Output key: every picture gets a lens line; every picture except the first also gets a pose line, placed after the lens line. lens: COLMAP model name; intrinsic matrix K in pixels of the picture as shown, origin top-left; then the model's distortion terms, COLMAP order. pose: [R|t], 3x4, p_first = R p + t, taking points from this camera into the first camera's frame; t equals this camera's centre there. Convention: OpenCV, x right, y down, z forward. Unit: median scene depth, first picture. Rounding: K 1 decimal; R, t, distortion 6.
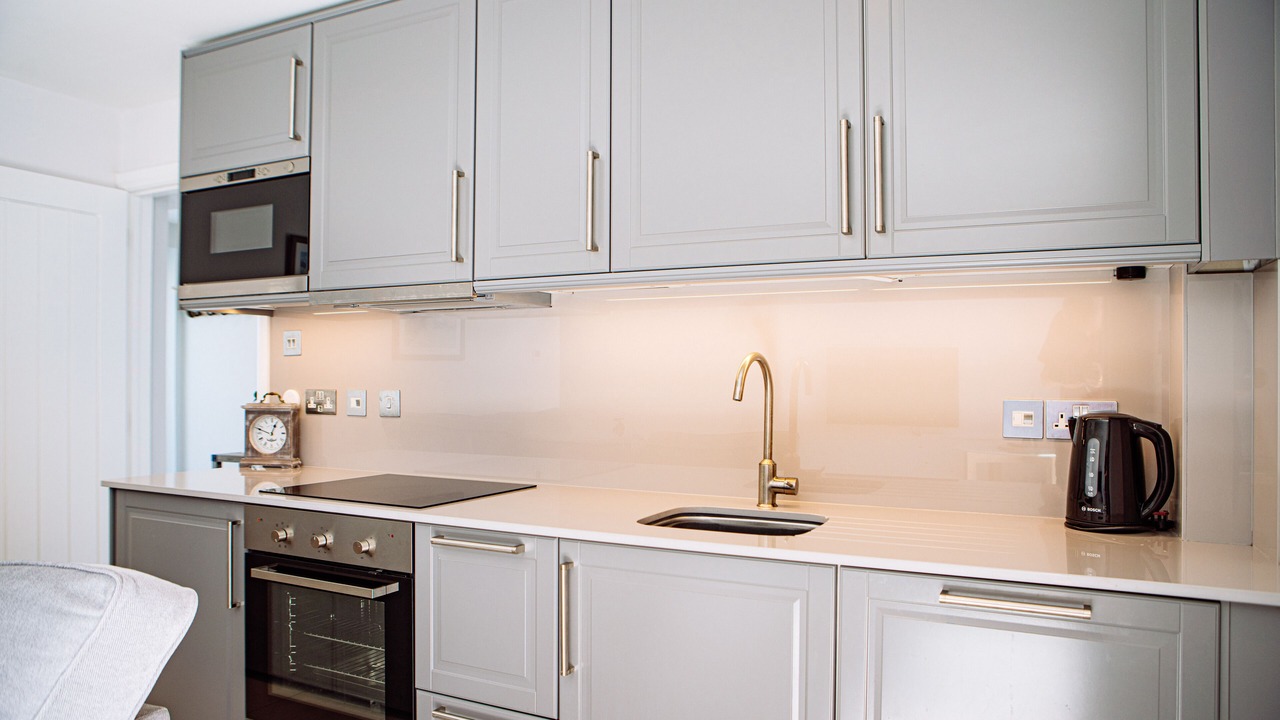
lens RADIAL K [[874.9, 0, 631.9], [0, 874.9, 359.3], [0, 0, 1]] dist [-0.098515, 0.071530]
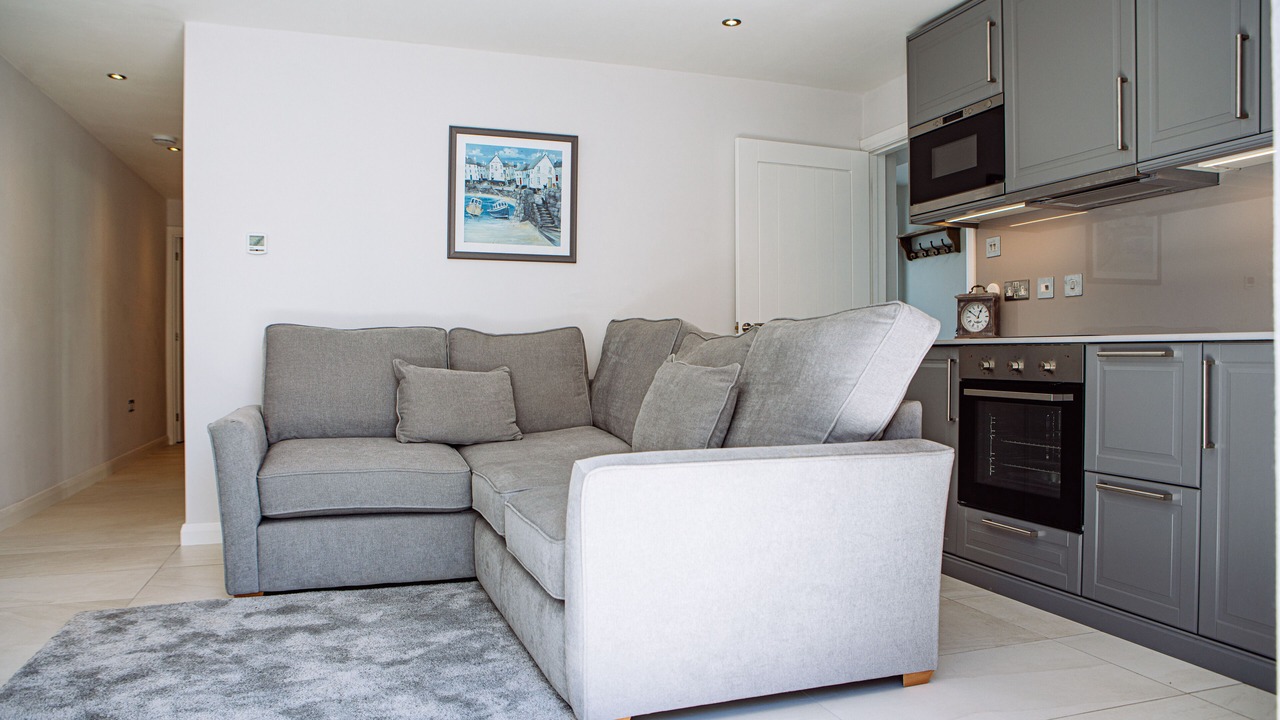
lens RADIAL K [[874.9, 0, 631.9], [0, 874.9, 359.3], [0, 0, 1]] dist [-0.098515, 0.071530]
pose [[0.716143, 0.003580, -0.697945, 0.134062], [0.009619, 0.999841, 0.014998, 0.146555], [0.697888, -0.017454, 0.715995, -0.342794]]
